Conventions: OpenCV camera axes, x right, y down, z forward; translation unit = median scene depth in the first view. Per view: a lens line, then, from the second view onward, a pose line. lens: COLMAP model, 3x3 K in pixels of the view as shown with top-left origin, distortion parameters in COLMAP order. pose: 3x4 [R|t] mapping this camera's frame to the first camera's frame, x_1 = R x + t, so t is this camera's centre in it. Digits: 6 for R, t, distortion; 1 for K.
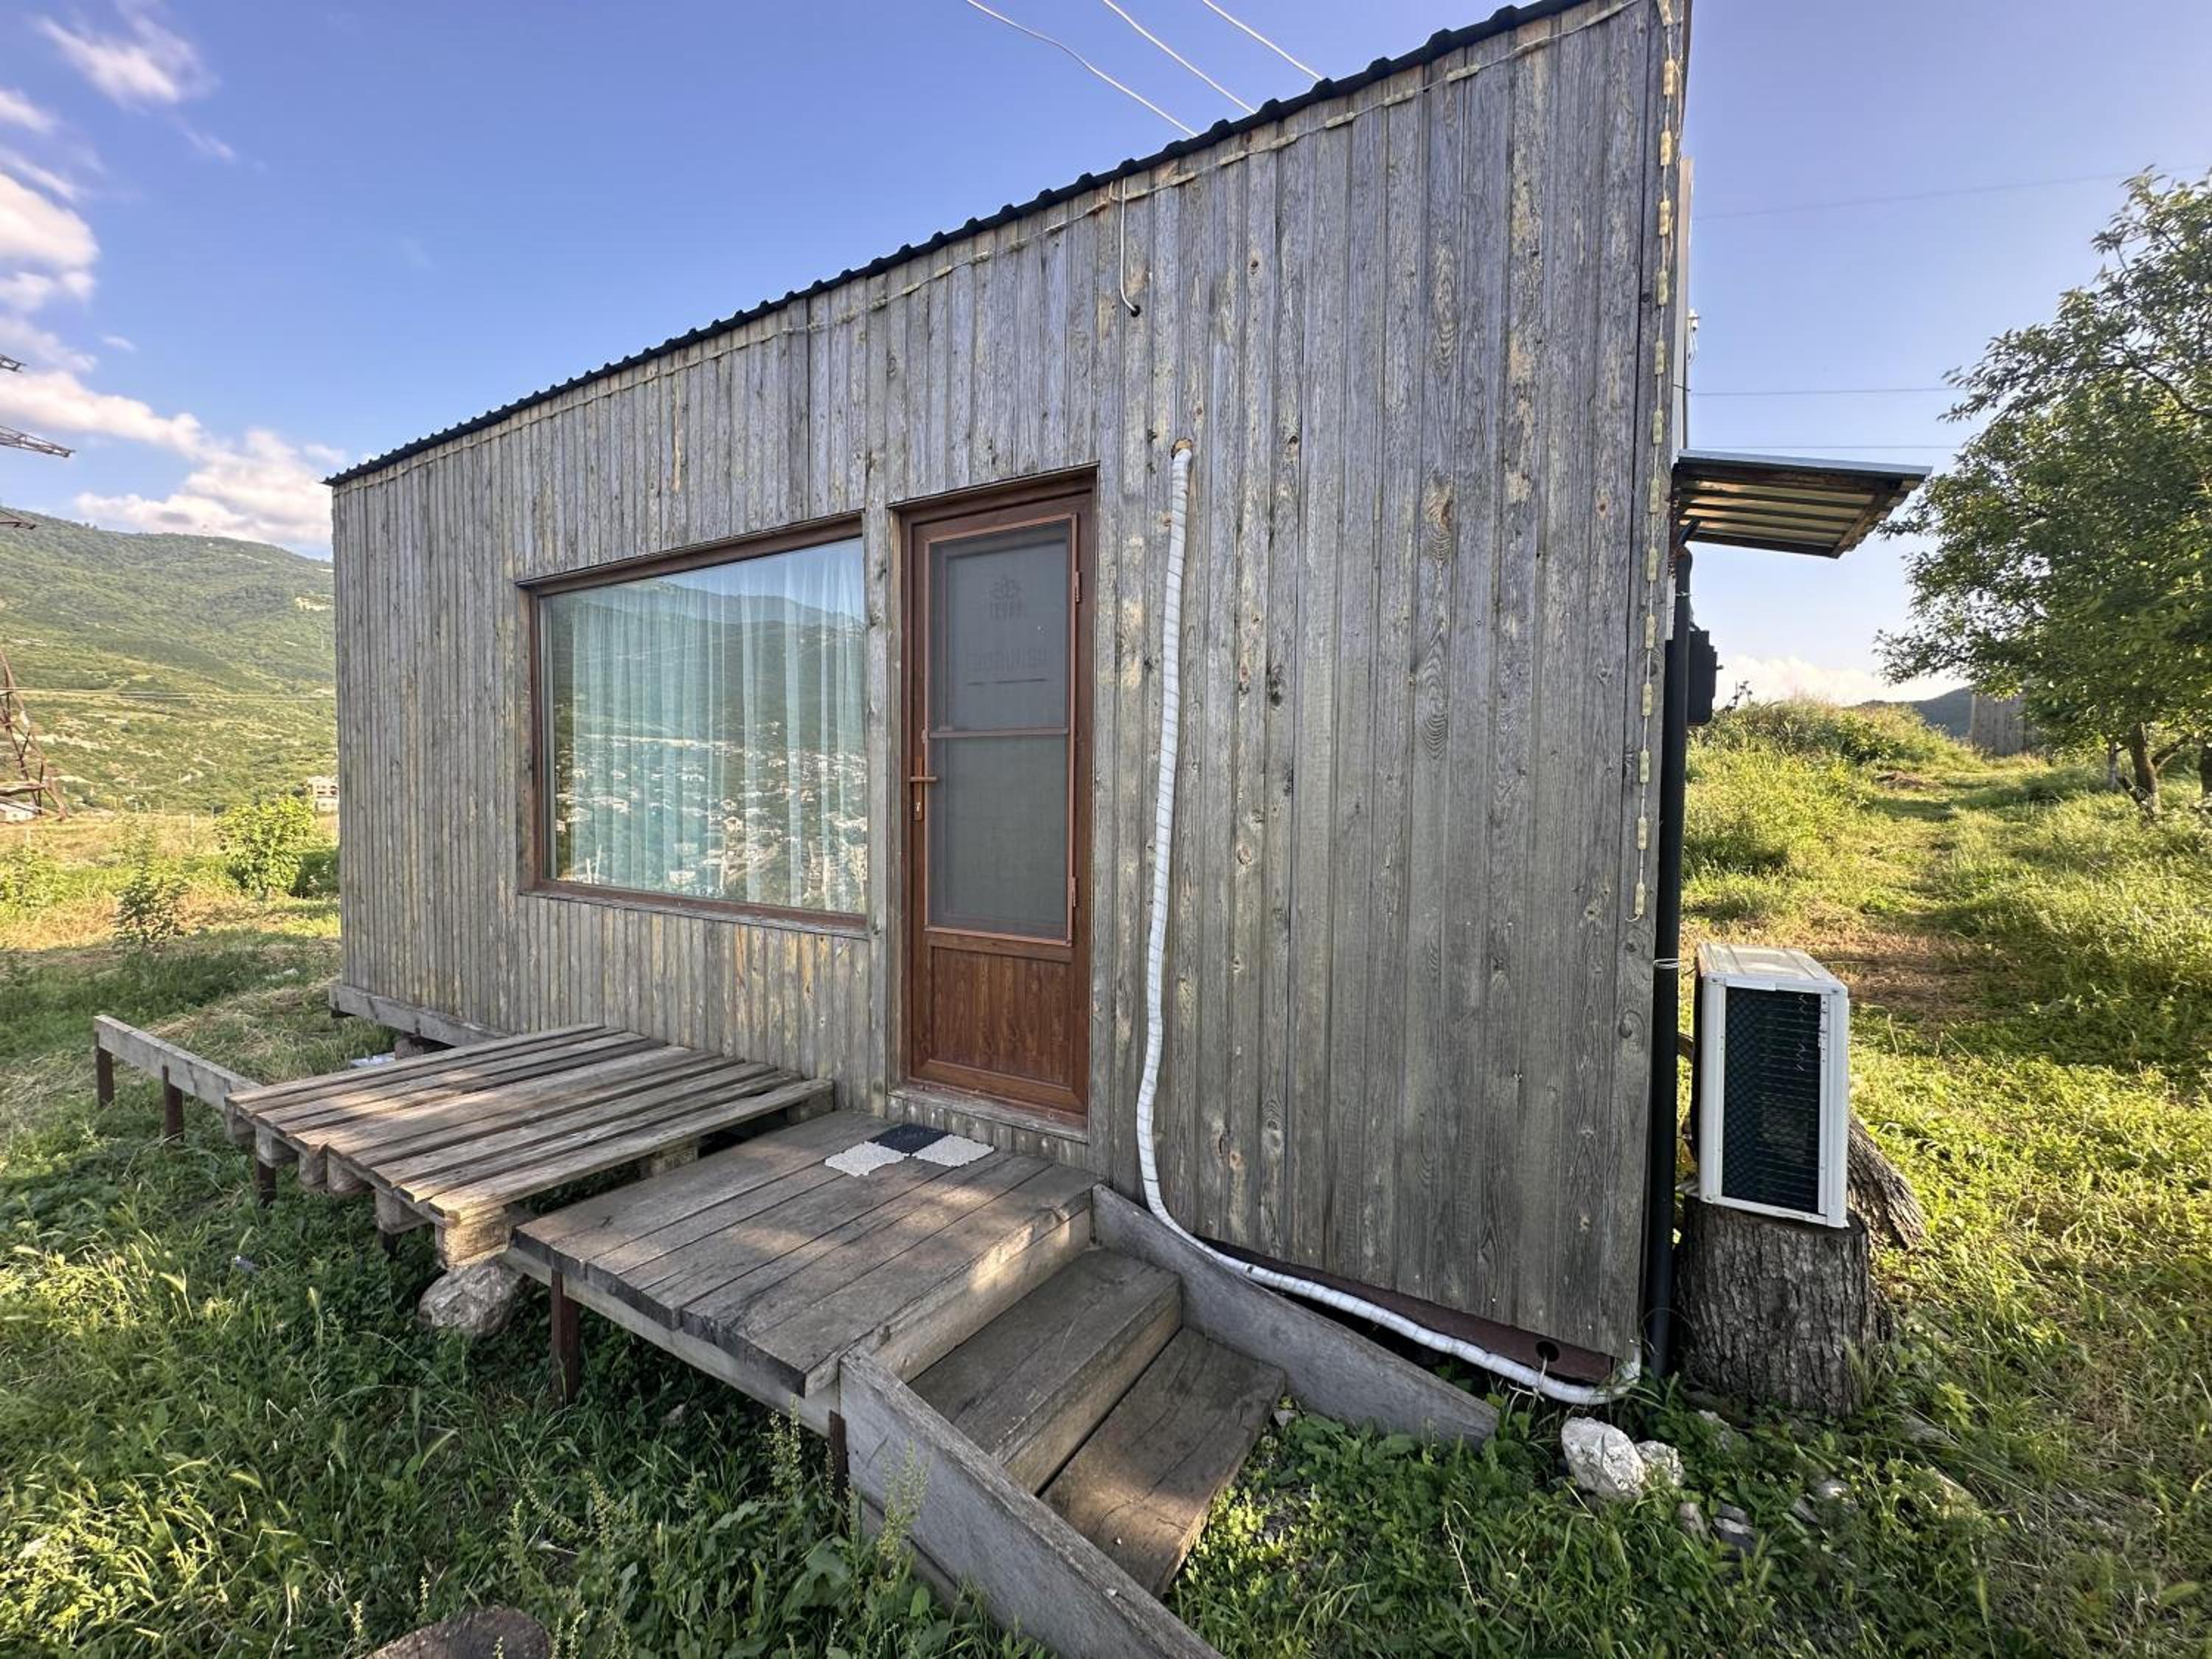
lens RADIAL K [[888.0, 0, 1106.0], [0, 888.0, 829.5], [0, 0, 1]] dist [0.000628, 0.000458]
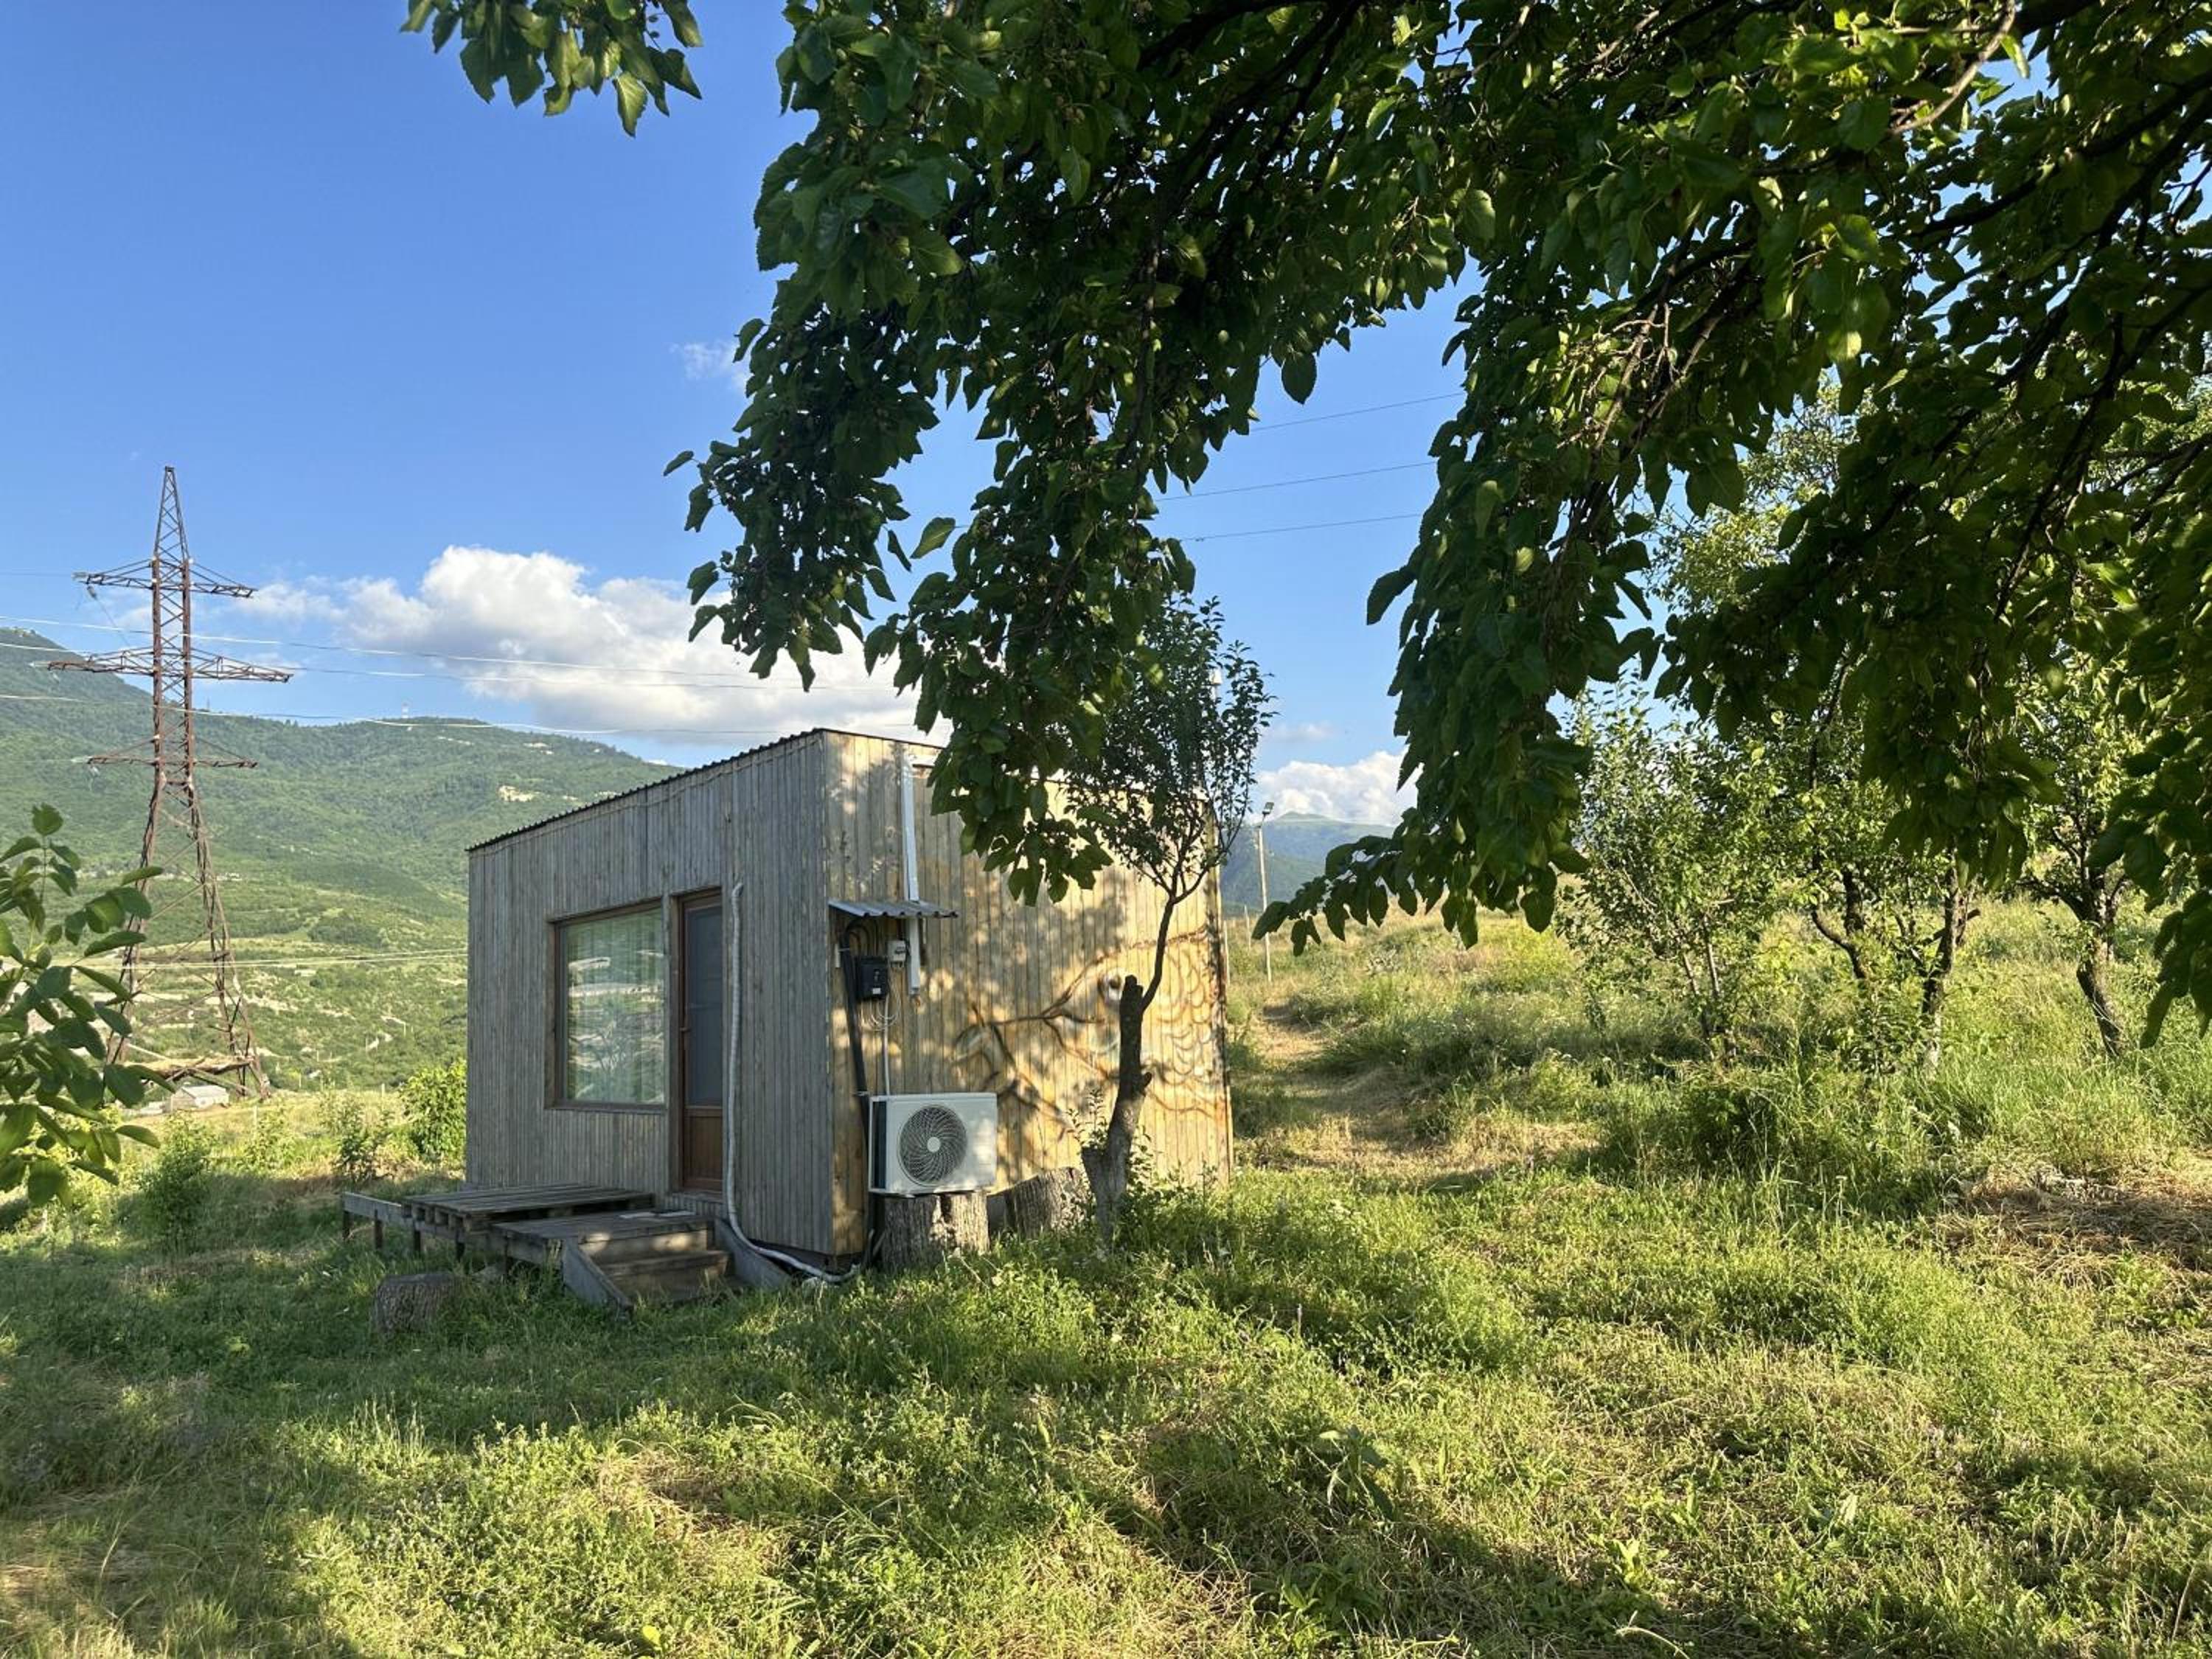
lens RADIAL K [[1539.8, 0, 1106.0], [0, 1539.8, 829.5], [0, 0, 1]] dist [0.000757, 0.000315]
pose [[0.934056, -0.093349, -0.344712, 1.146154], [0.037888, 0.985689, -0.164263, 0.060388], [0.355112, 0.140370, 0.924225, -1.143314]]
